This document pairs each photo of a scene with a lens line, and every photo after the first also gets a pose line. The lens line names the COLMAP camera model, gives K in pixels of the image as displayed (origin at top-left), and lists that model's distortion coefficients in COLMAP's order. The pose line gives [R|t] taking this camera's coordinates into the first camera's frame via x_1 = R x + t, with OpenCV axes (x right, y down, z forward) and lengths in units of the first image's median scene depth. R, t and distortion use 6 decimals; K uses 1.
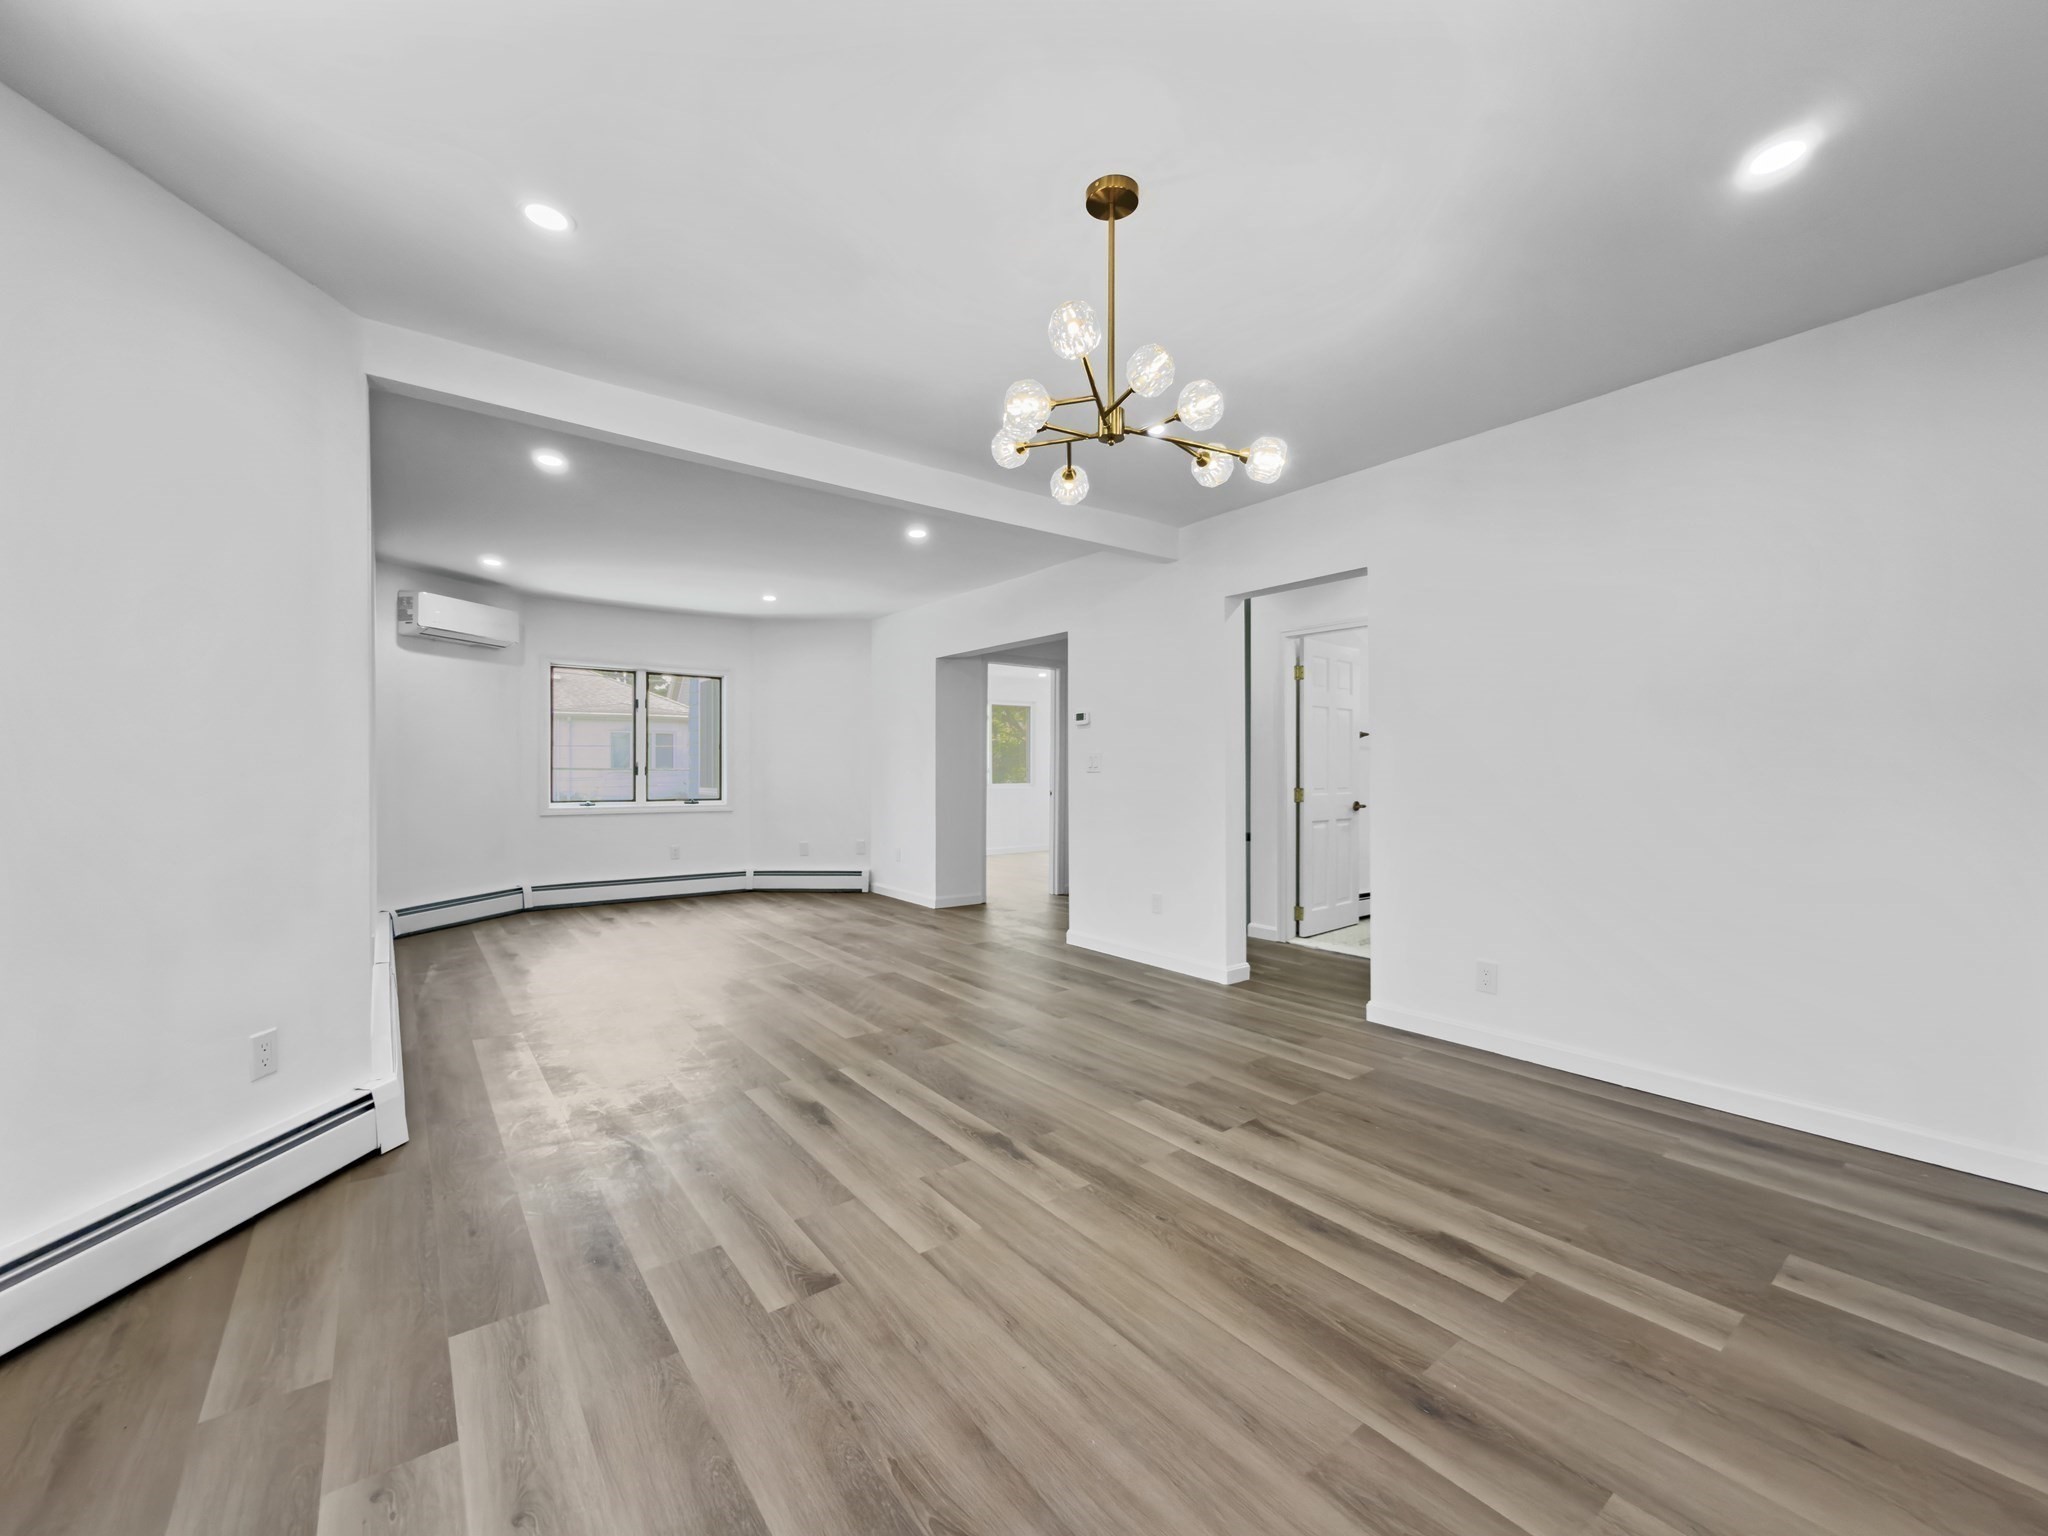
lens RADIAL K [[822.3, 0, 1024.0], [0, 822.3, 768.0], [0, 0, 1]] dist [-0.007587, -0.000072]
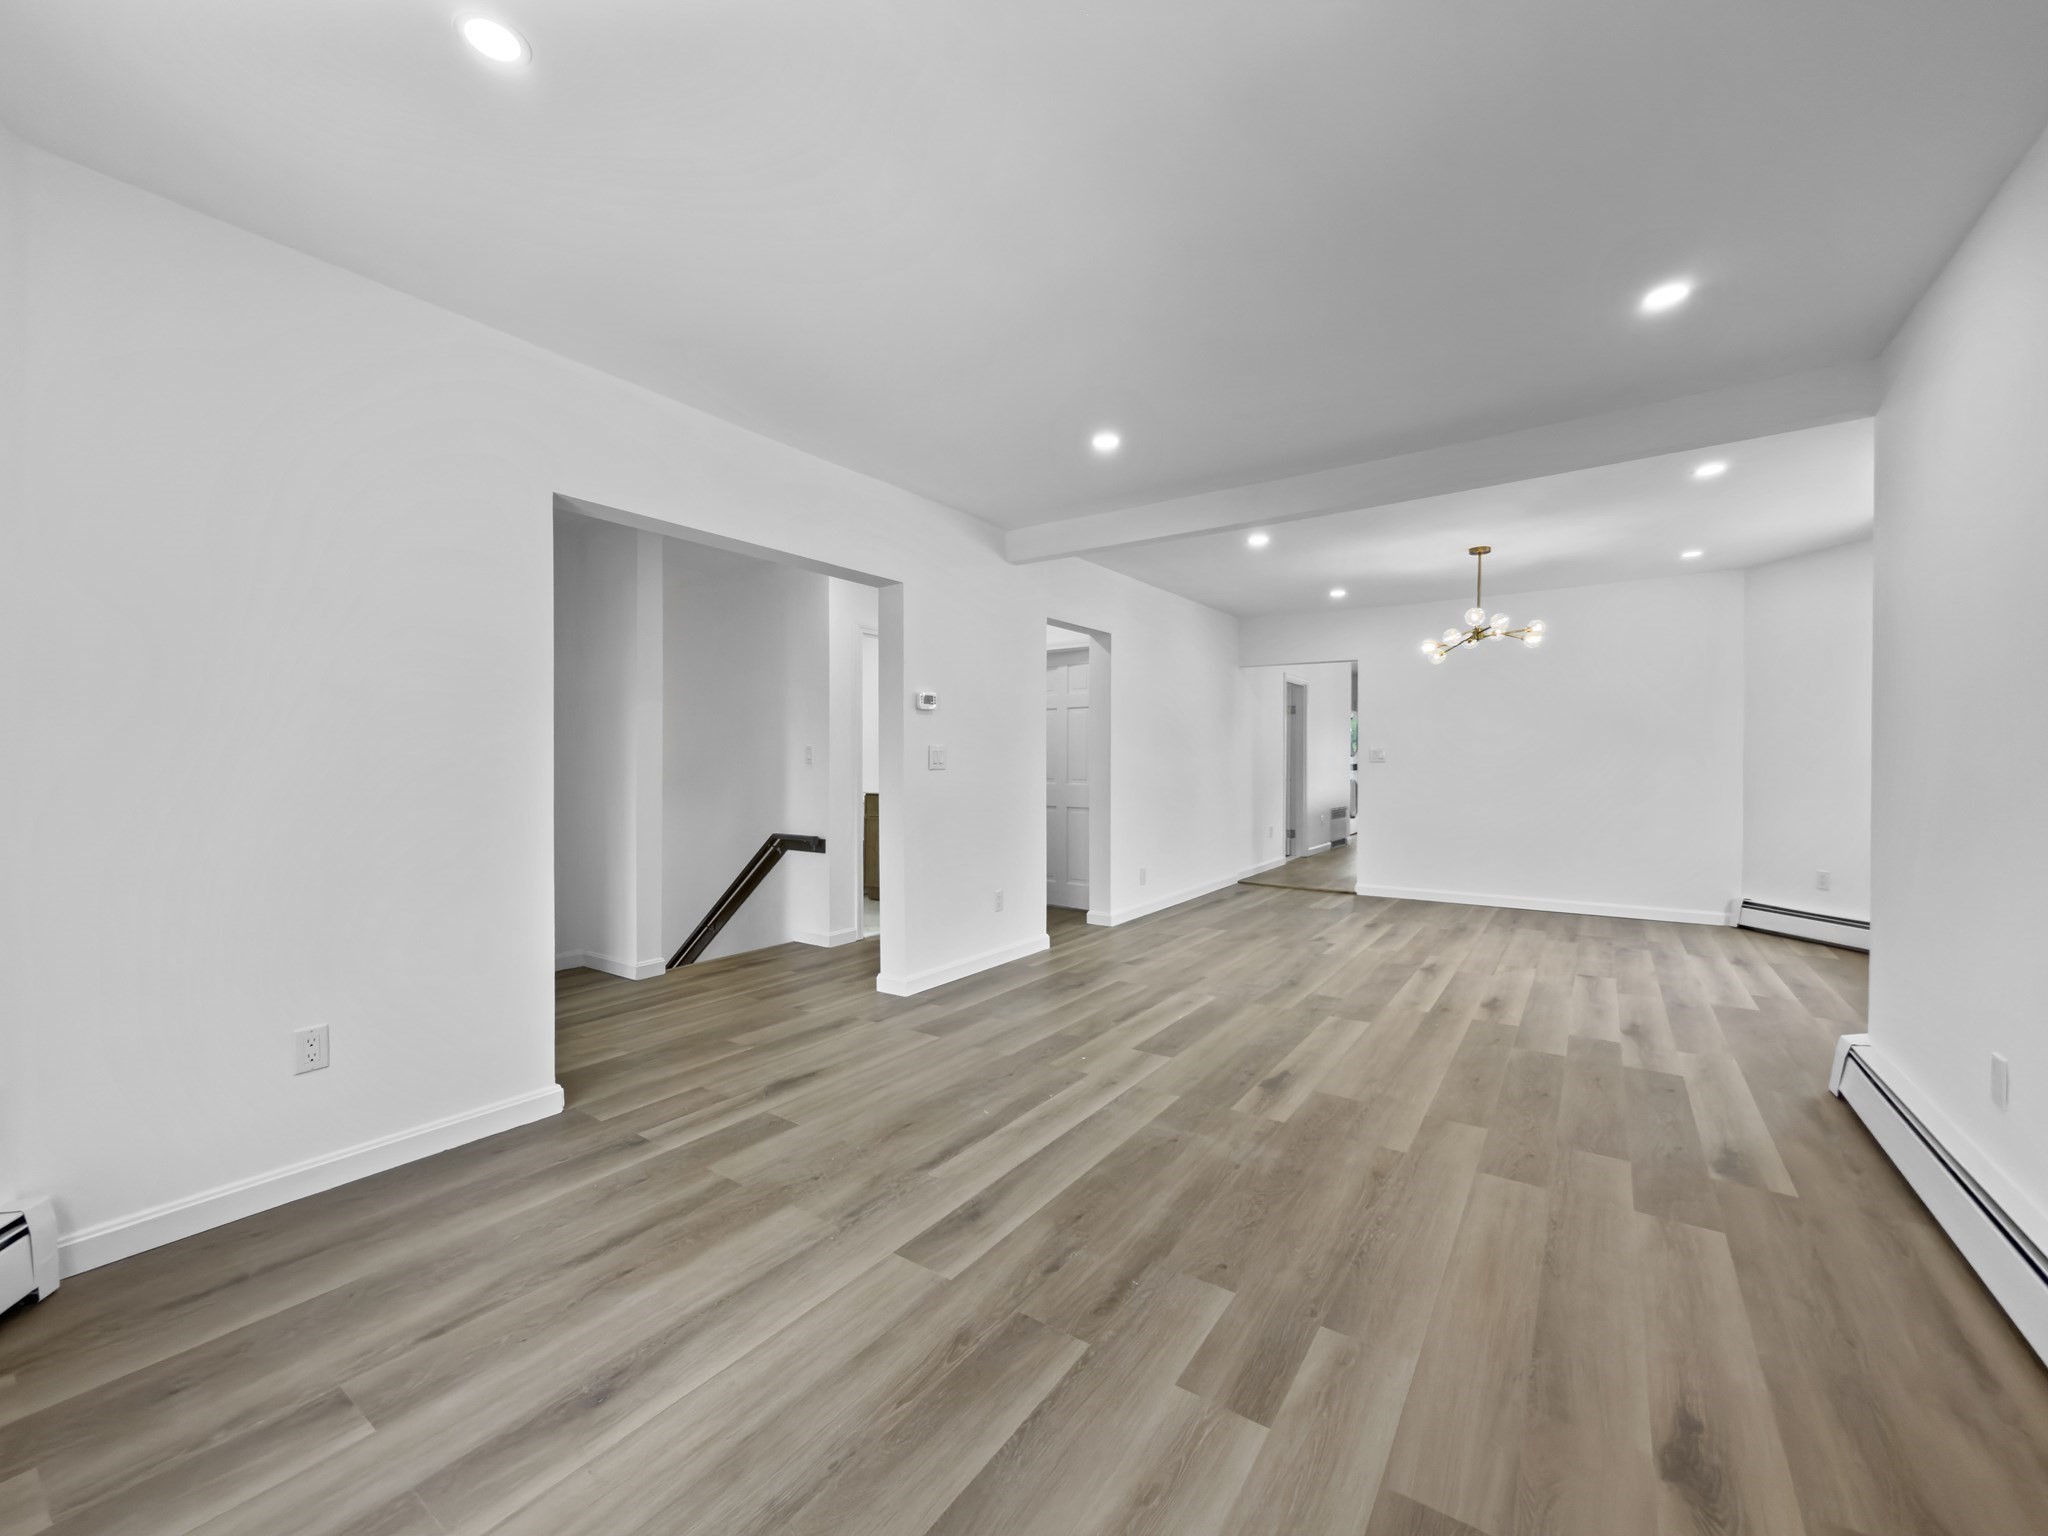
lens RADIAL K [[828.9, 0, 1022.6], [0, 828.9, 736.5], [0, 0, 1]] dist [0.024466, 0.000068]
pose [[-0.306128, 0.030583, 0.951499, -1.357715], [0.003366, 0.999512, -0.031043, -0.007226], [-0.951984, -0.006300, -0.306082, 2.147104]]
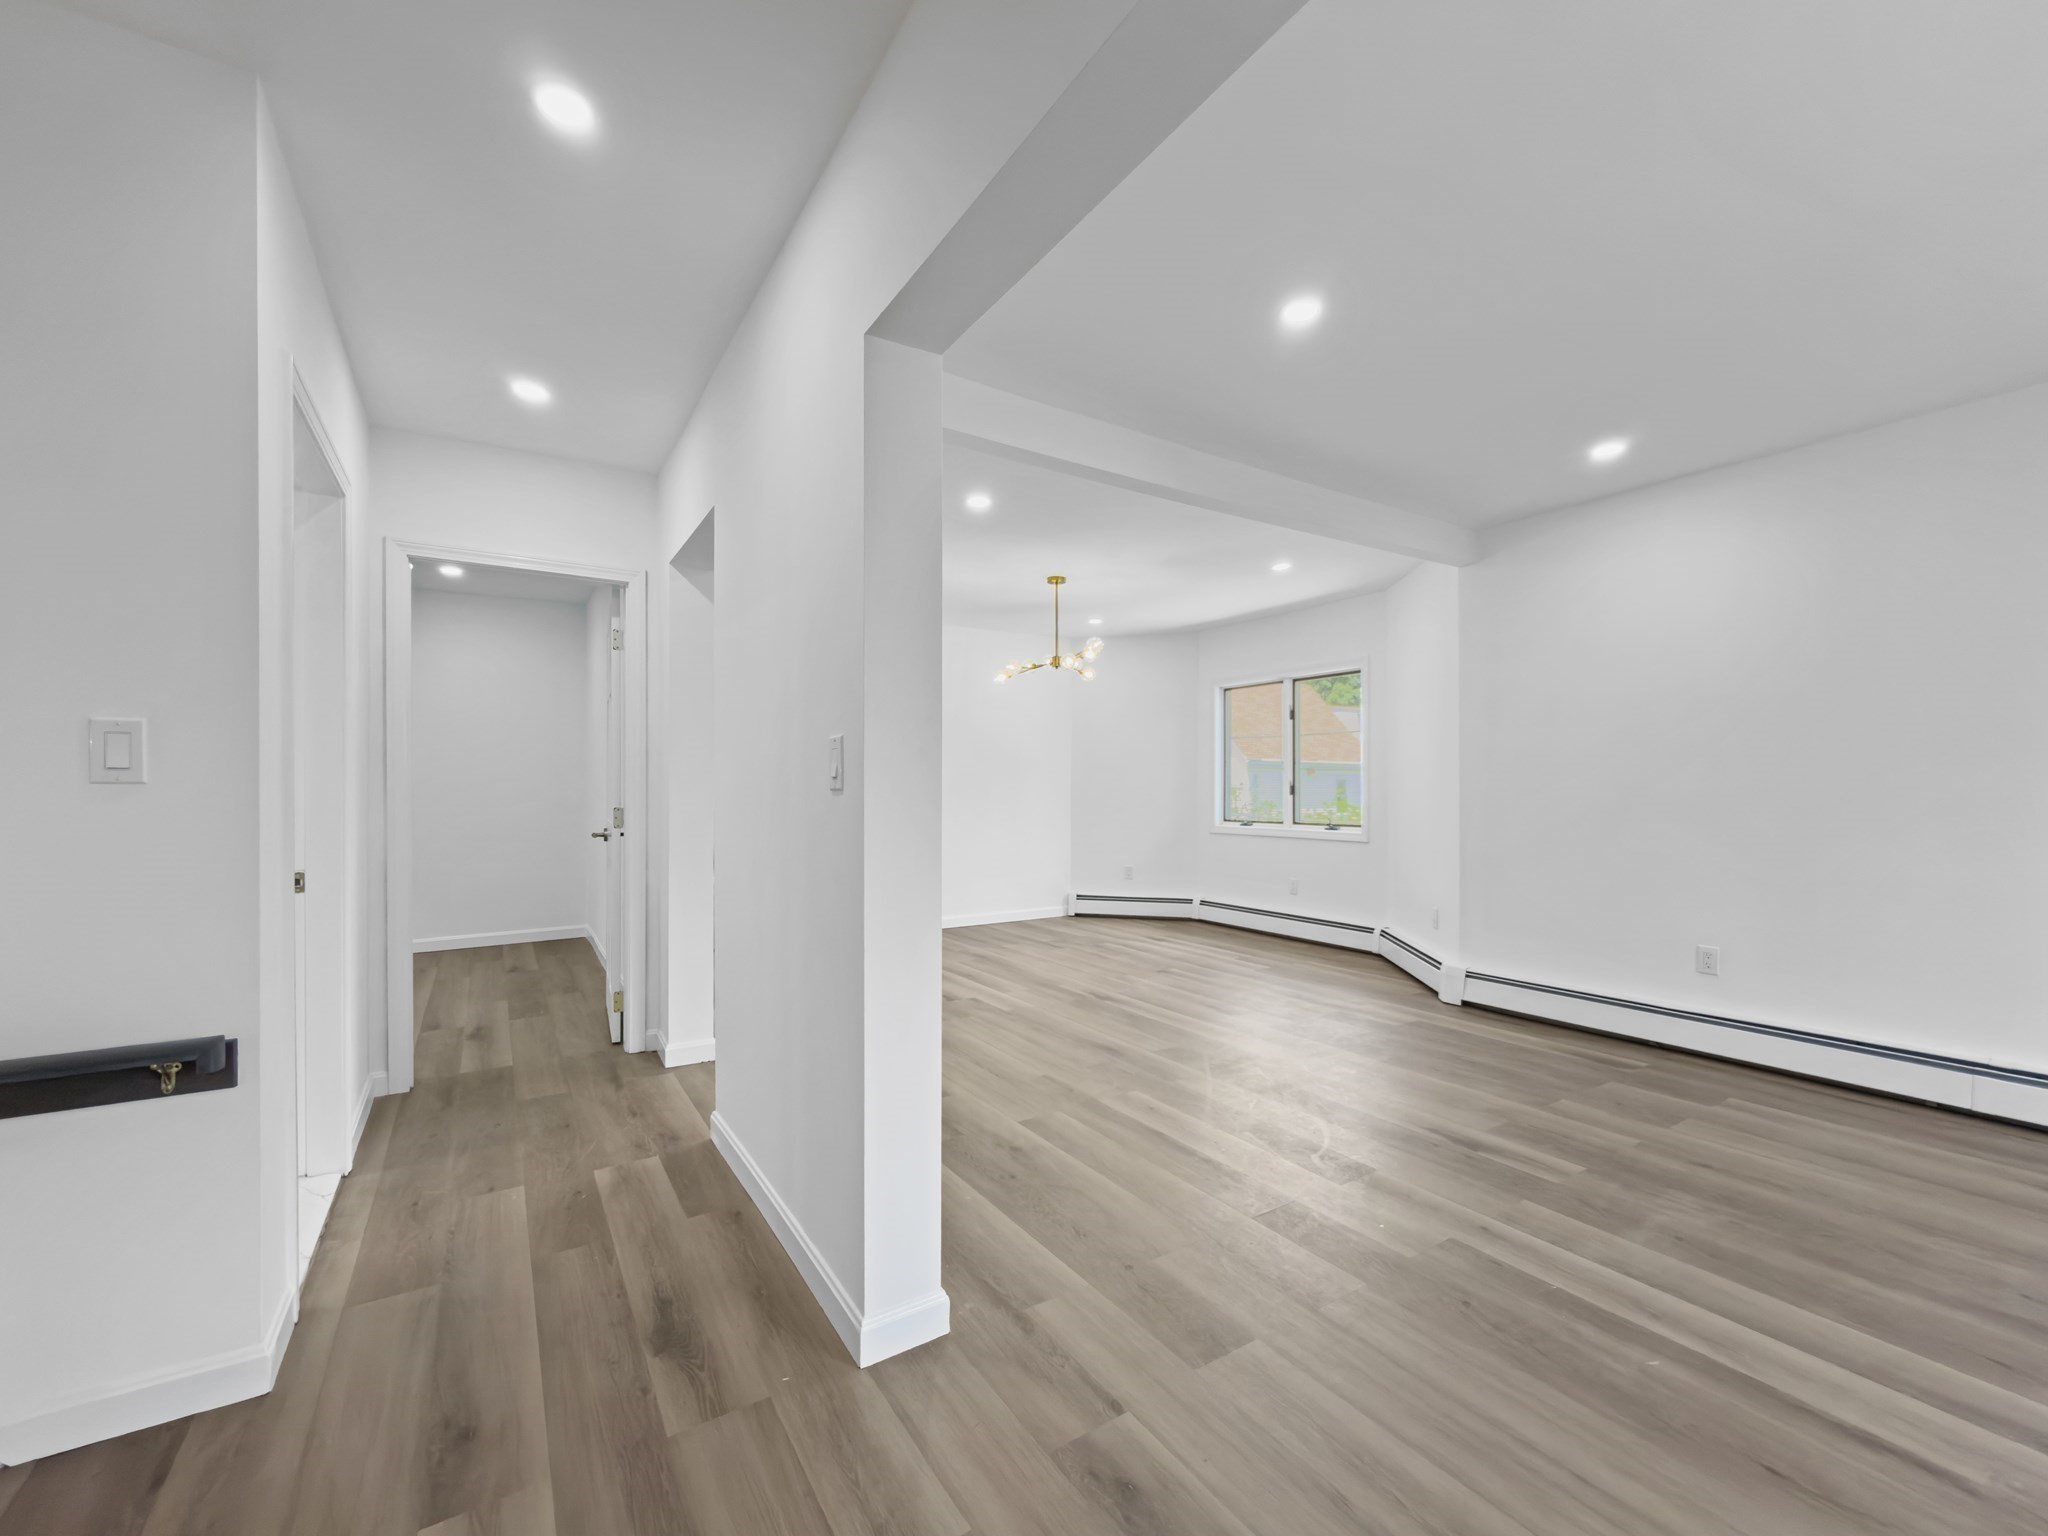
lens RADIAL K [[841.3, 0, 1025.0], [0, 841.3, 789.6], [0, 0, 1]] dist [-0.000480, 0.000177]
pose [[-0.996594, 0.002303, 0.082438, -0.011664], [0.002382, 0.999997, 0.000851, -0.000848], [-0.082436, 0.001045, -0.996596, 2.508808]]
